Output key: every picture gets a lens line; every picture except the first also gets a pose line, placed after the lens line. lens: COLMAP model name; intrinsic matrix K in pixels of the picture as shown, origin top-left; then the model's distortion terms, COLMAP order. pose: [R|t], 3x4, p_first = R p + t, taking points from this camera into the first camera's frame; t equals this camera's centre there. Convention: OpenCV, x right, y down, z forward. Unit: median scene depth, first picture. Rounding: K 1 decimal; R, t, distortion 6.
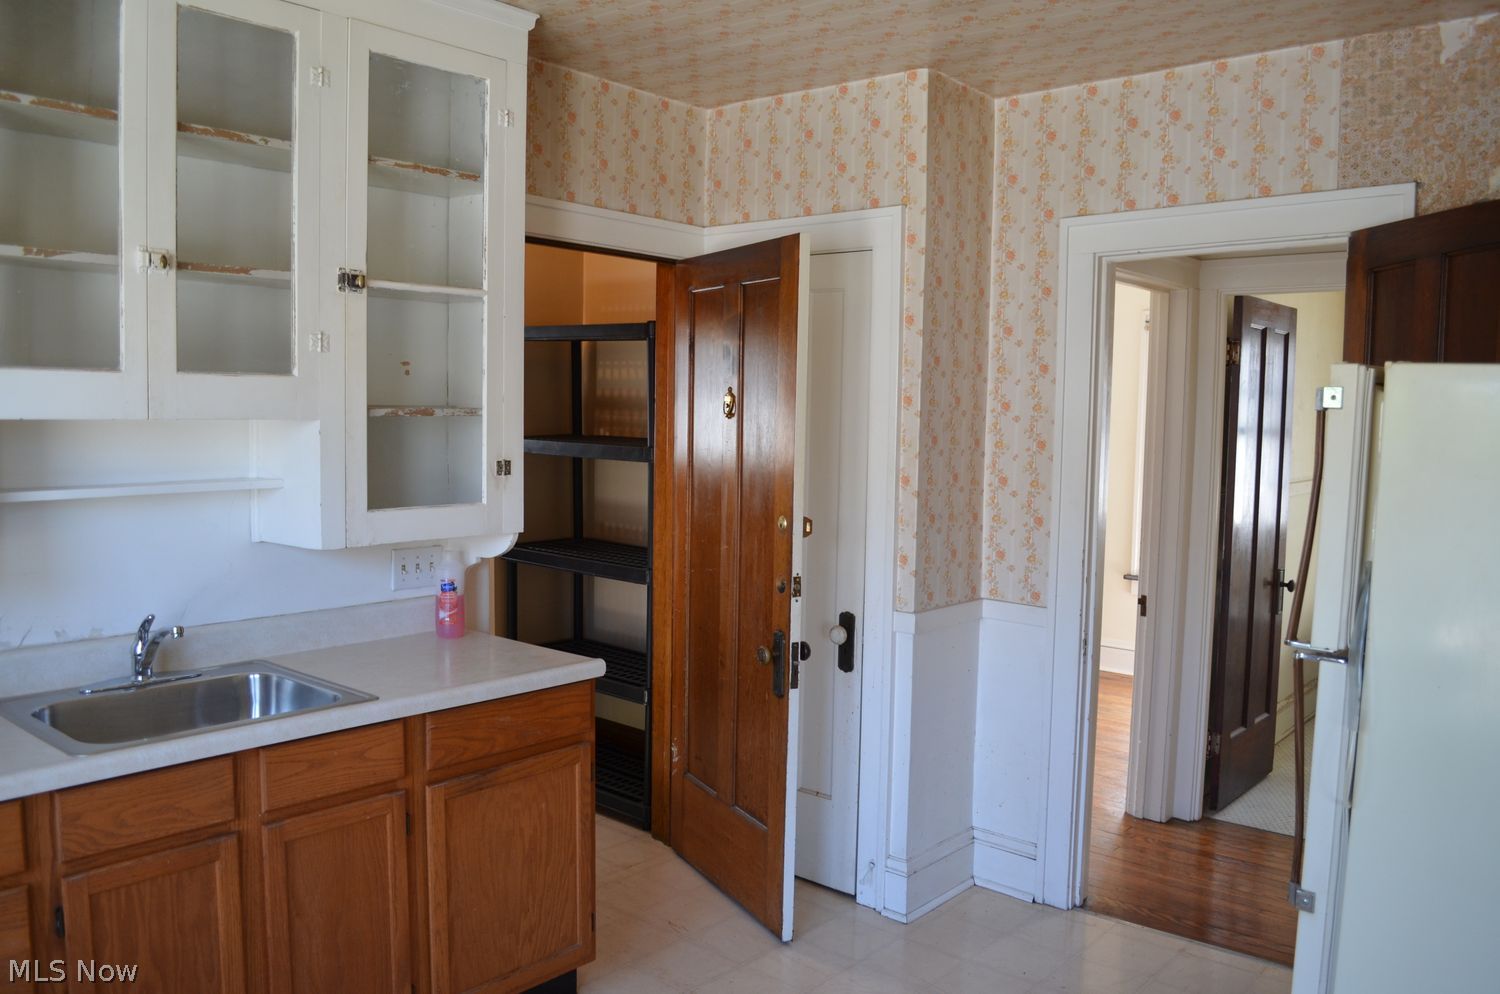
lens RADIAL K [[1181.0, 0, 748.9], [0, 1181.0, 496.6], [0, 0, 1]] dist [-0.080615, 0.017163]
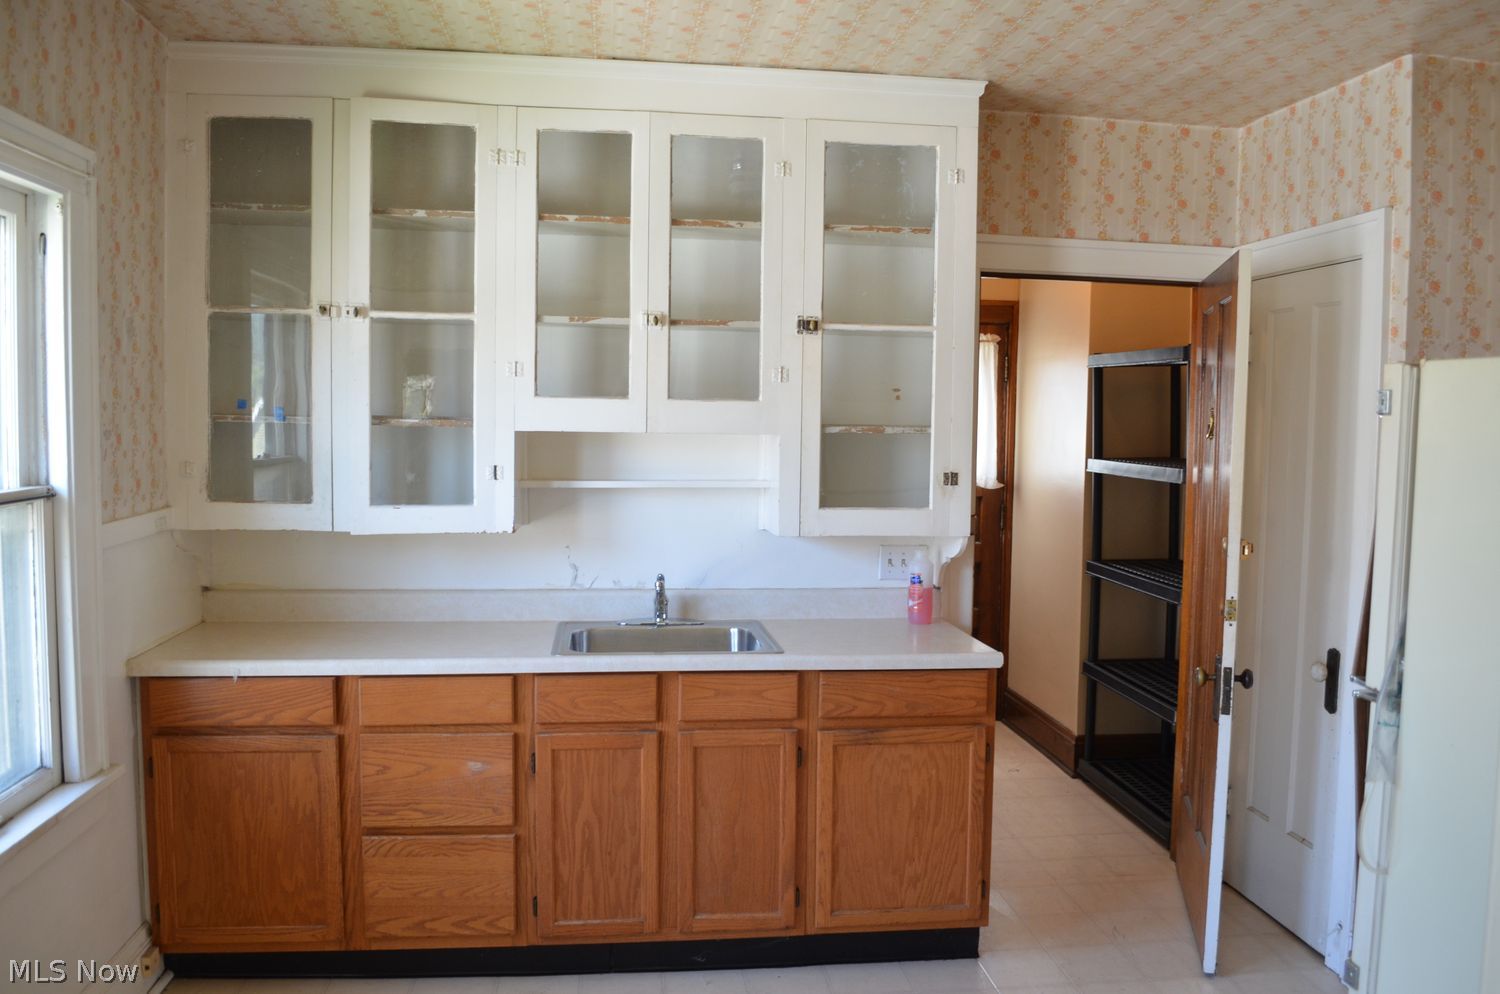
lens RADIAL K [[1181.0, 0, 754.3], [0, 1181.0, 496.7], [0, 0, 1]] dist [-0.080615, 0.017163]
pose [[0.742940, 0.035997, -0.668389, 0.452257], [-0.053123, 0.998574, -0.005268, 0.009868], [0.667246, 0.039420, 0.743793, 0.017013]]
